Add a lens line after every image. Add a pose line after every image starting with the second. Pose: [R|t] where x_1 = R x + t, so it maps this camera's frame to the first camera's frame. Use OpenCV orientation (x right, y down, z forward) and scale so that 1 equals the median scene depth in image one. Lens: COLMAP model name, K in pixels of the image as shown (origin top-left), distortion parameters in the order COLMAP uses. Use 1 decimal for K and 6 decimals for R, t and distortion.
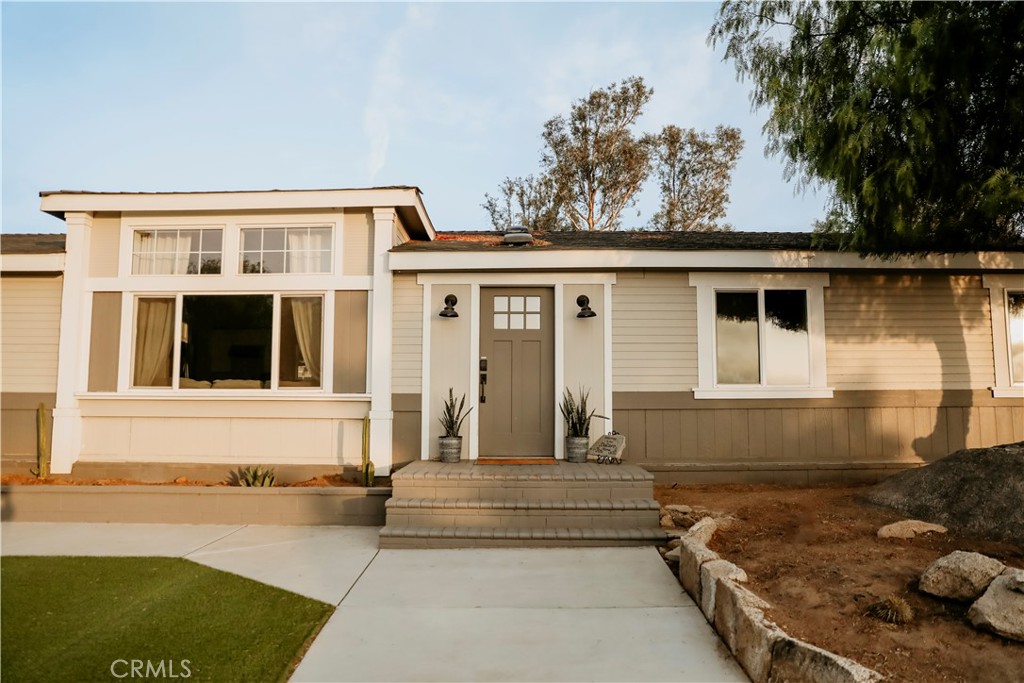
lens RADIAL K [[688.7, 0, 510.9], [0, 688.7, 334.8], [0, 0, 1]] dist [-0.115331, 0.086648]
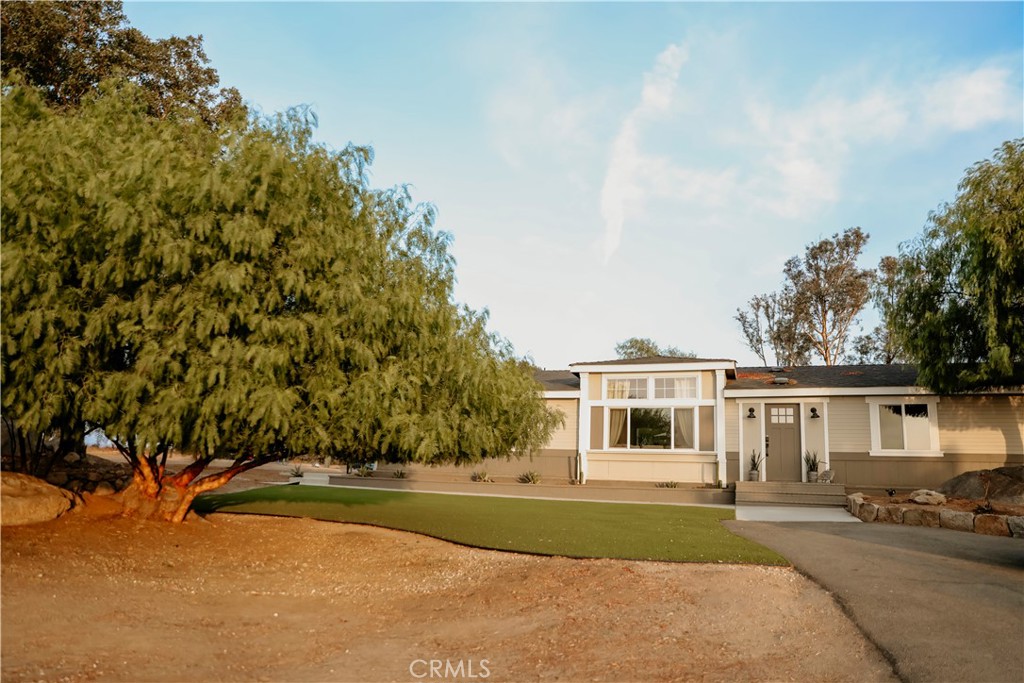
lens RADIAL K [[688.7, 0, 510.9], [0, 688.7, 334.8], [0, 0, 1]] dist [-0.115331, 0.086648]
pose [[0.944457, -0.032292, -0.327044, -0.095538], [-0.005925, 0.993326, -0.115190, -0.034405], [0.328581, 0.110730, 0.937962, -1.361033]]
